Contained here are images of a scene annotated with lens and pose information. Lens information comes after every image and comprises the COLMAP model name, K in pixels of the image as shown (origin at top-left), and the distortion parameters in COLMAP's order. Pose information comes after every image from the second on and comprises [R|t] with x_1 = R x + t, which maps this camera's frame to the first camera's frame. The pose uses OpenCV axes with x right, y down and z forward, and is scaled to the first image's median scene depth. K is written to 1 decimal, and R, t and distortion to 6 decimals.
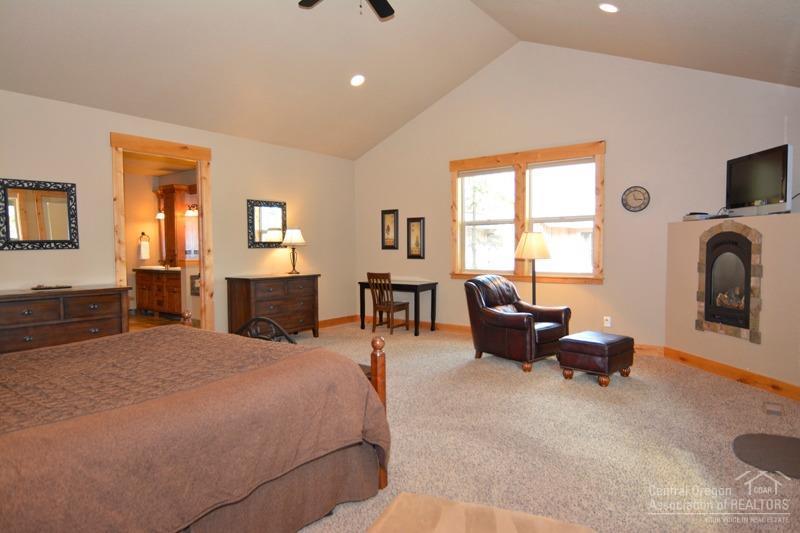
lens RADIAL K [[498.6, 0, 400.0], [0, 498.6, 266.5], [0, 0, 1]] dist [0.000021, -0.000099]
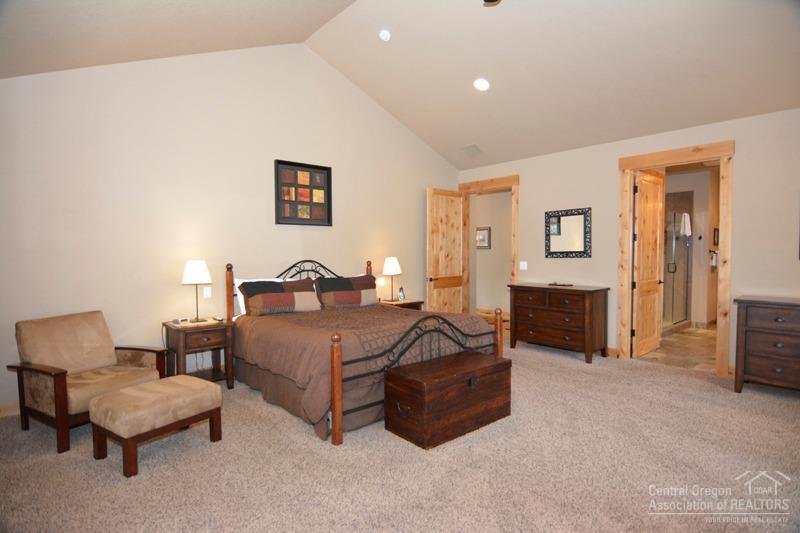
lens RADIAL K [[421.9, 0, 398.2], [0, 421.9, 268.3], [0, 0, 1]] dist [0.004798, -0.018493]
pose [[-0.196017, 0.032188, -0.980072, 0.547483], [-0.042139, 0.998261, 0.041213, -0.033664], [0.979695, 0.049378, -0.194320, 0.761625]]
